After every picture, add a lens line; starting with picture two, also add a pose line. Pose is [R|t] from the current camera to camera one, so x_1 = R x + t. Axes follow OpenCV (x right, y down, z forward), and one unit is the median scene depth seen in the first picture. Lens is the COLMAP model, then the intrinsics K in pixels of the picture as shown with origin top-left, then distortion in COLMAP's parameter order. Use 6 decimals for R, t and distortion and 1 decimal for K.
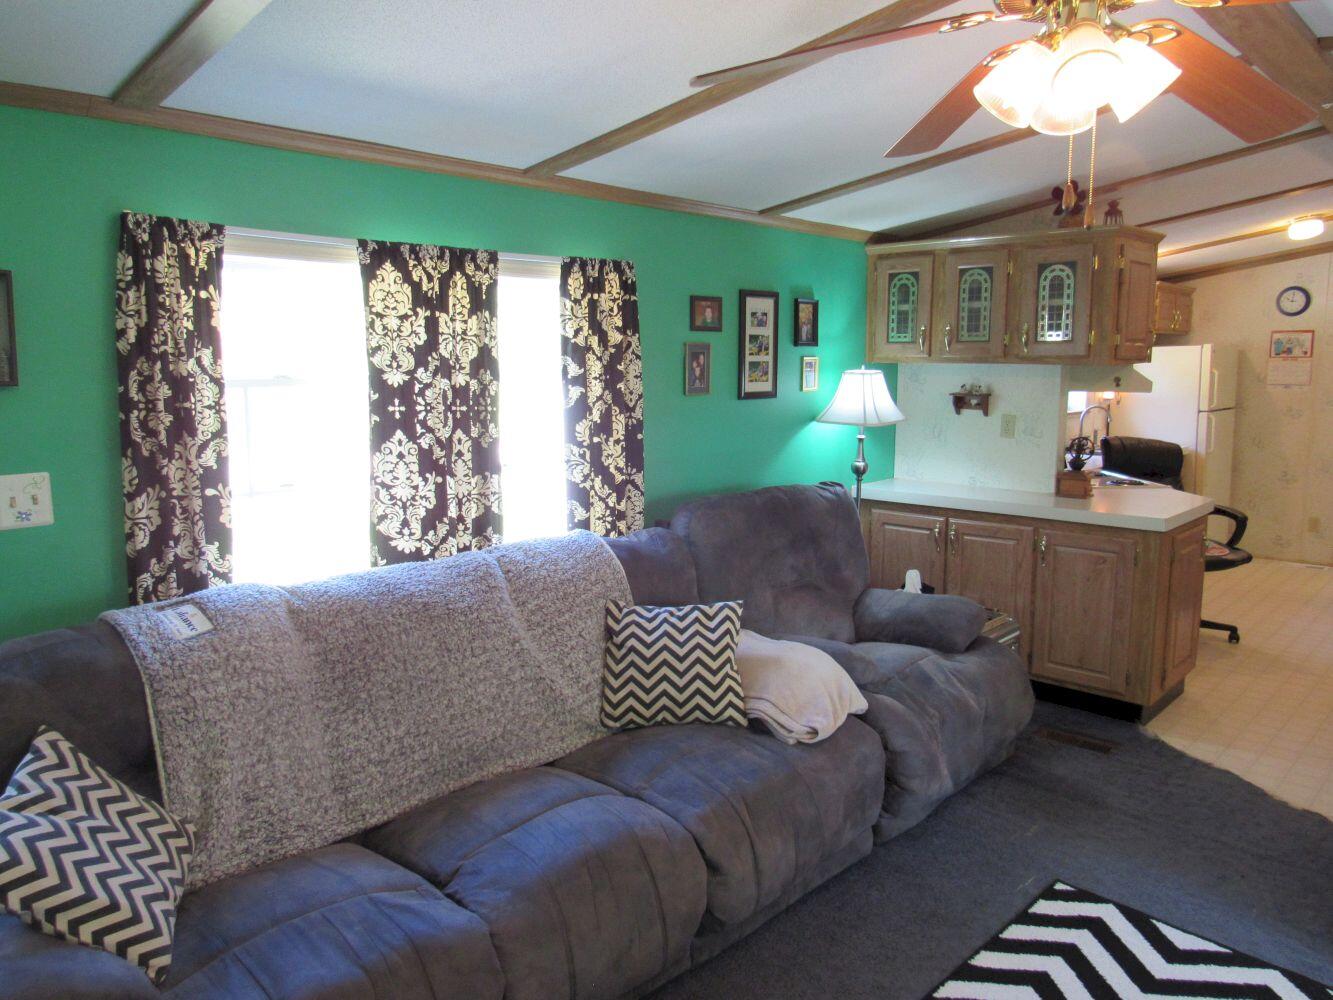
lens RADIAL K [[955.0, 0, 659.0], [0, 955.0, 495.1], [0, 0, 1]] dist [-0.008388, -0.001363]
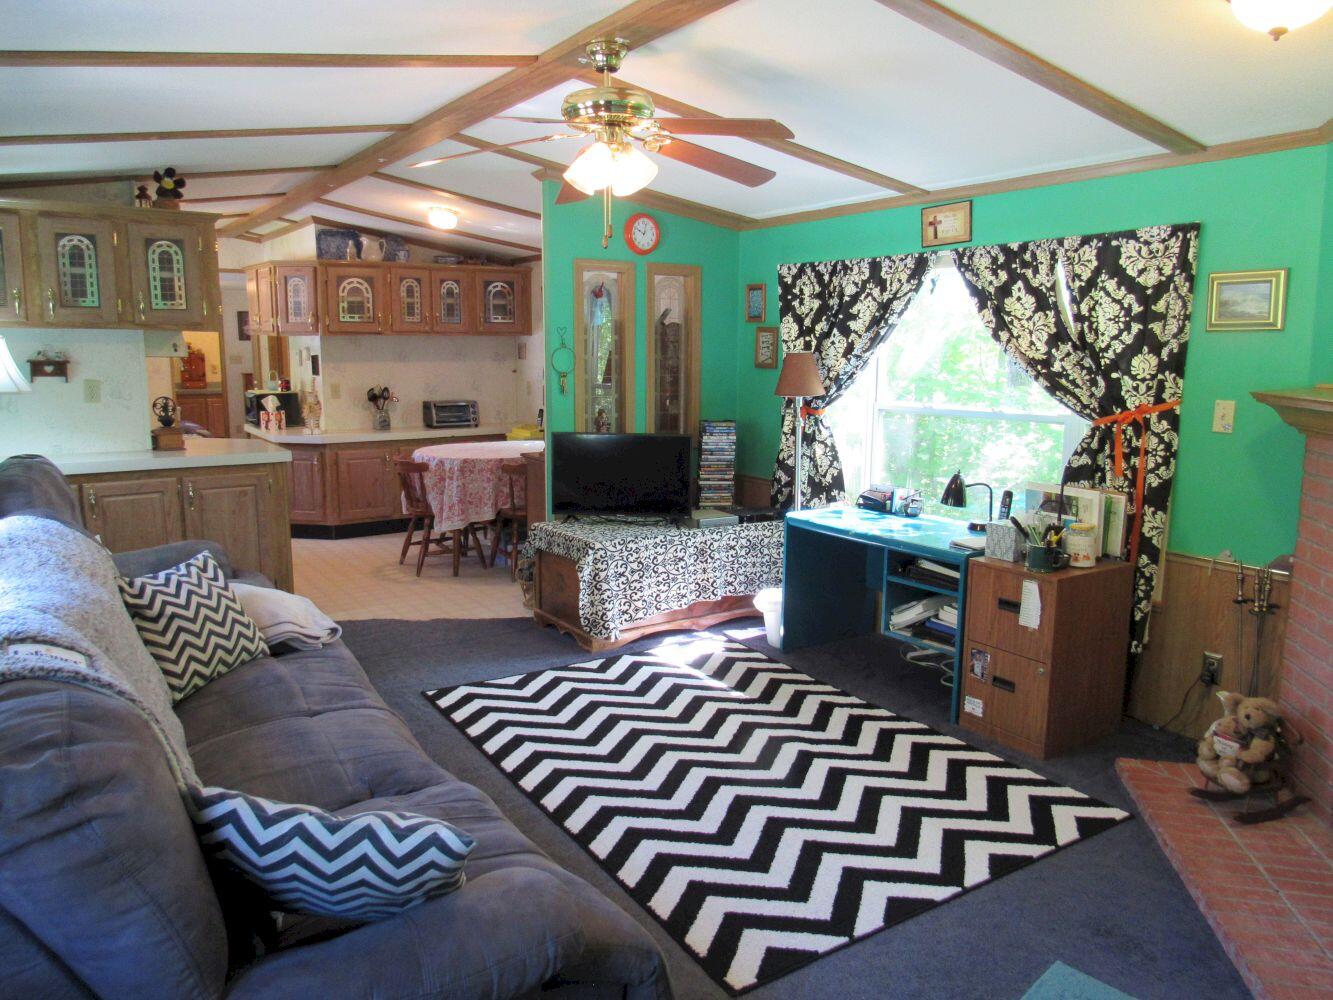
lens RADIAL K [[955.0, 0, 658.7], [0, 955.0, 488.8], [0, 0, 1]] dist [-0.008388, -0.001363]
pose [[0.219051, -0.140443, 0.965553, -0.493730], [0.130987, 0.984861, 0.113535, -0.005046], [-0.966881, 0.101605, 0.234131, 0.176295]]
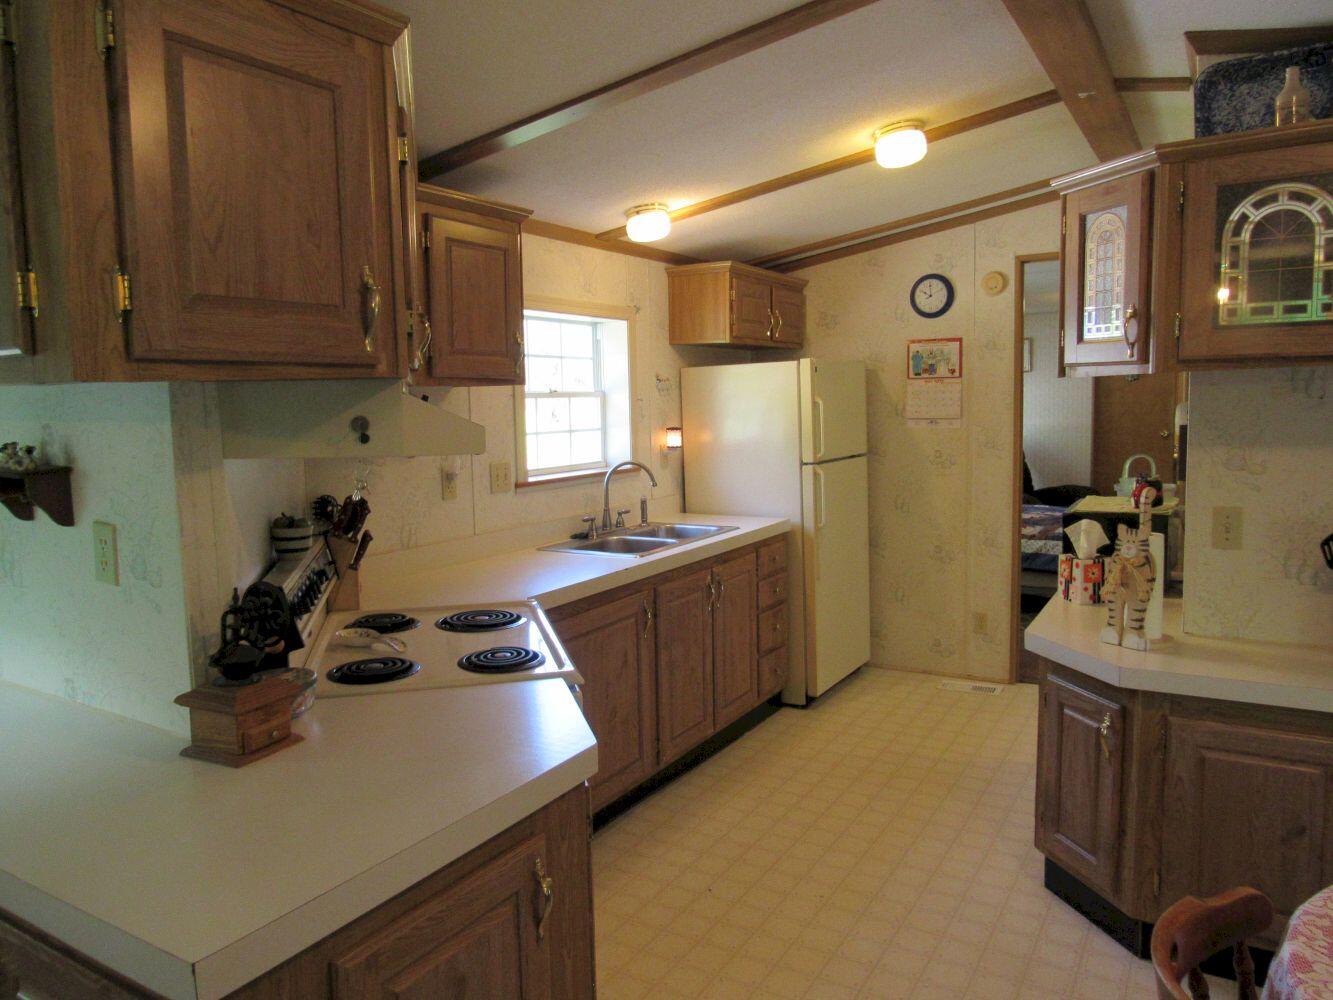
lens RADIAL K [[955.0, 0, 662.7], [0, 955.0, 499.4], [0, 0, 1]] dist [-0.008388, -0.001363]
pose [[0.975350, -0.040941, 0.216833, 0.487065], [0.049117, 0.998266, -0.032450, -0.069164], [-0.215128, 0.042300, 0.975669, 0.572815]]
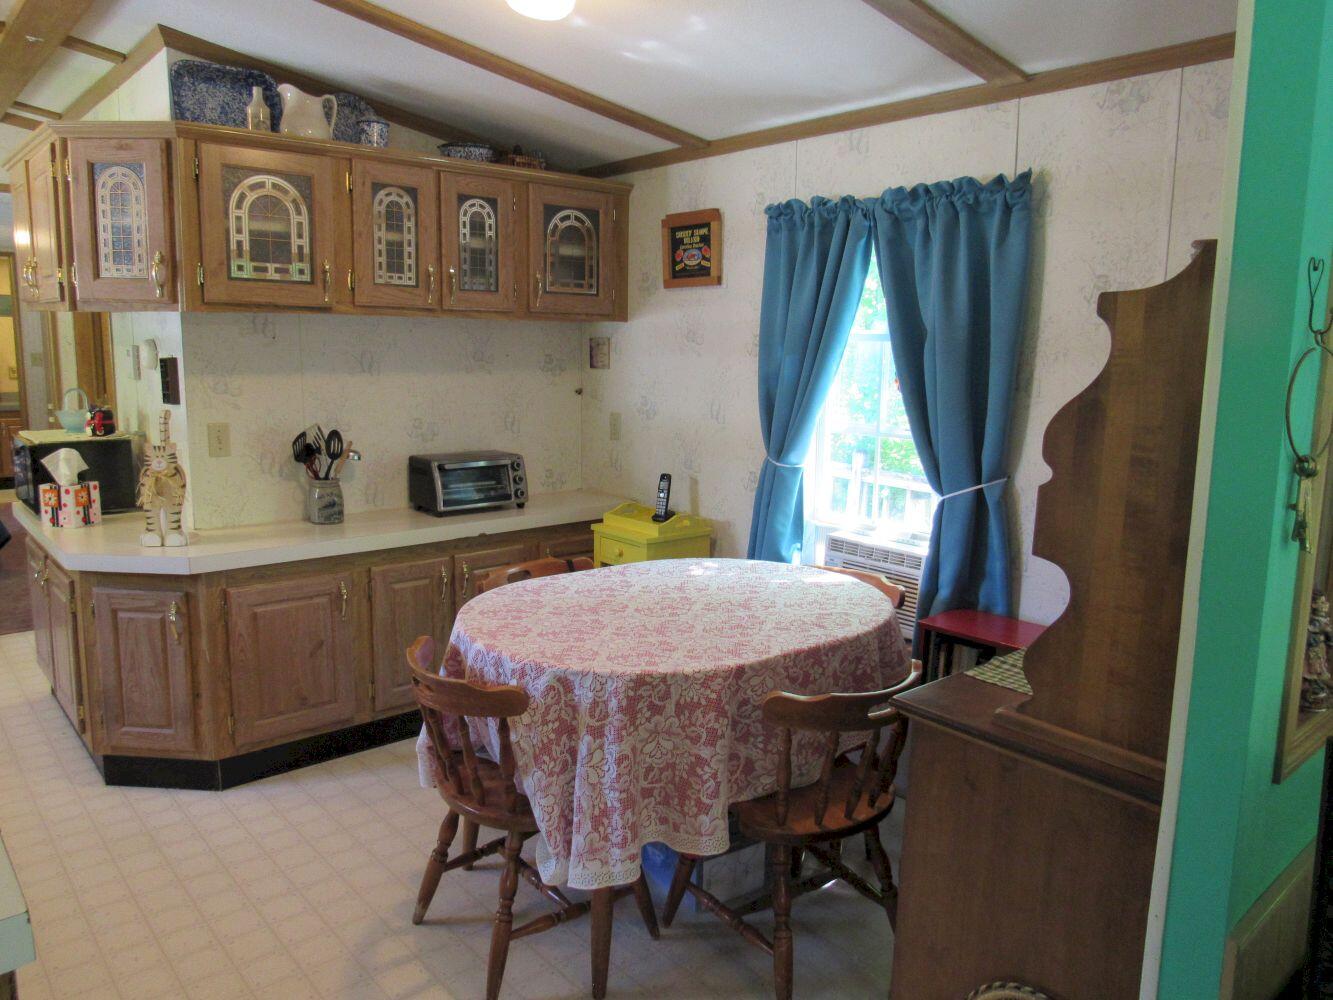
lens RADIAL K [[955.0, 0, 655.2], [0, 955.0, 491.6], [0, 0, 1]] dist [-0.008388, -0.001363]
pose [[0.098777, -0.142290, 0.984884, 0.268780], [0.123632, 0.983811, 0.129735, -0.068097], [-0.987400, 0.108948, 0.114770, 0.651080]]
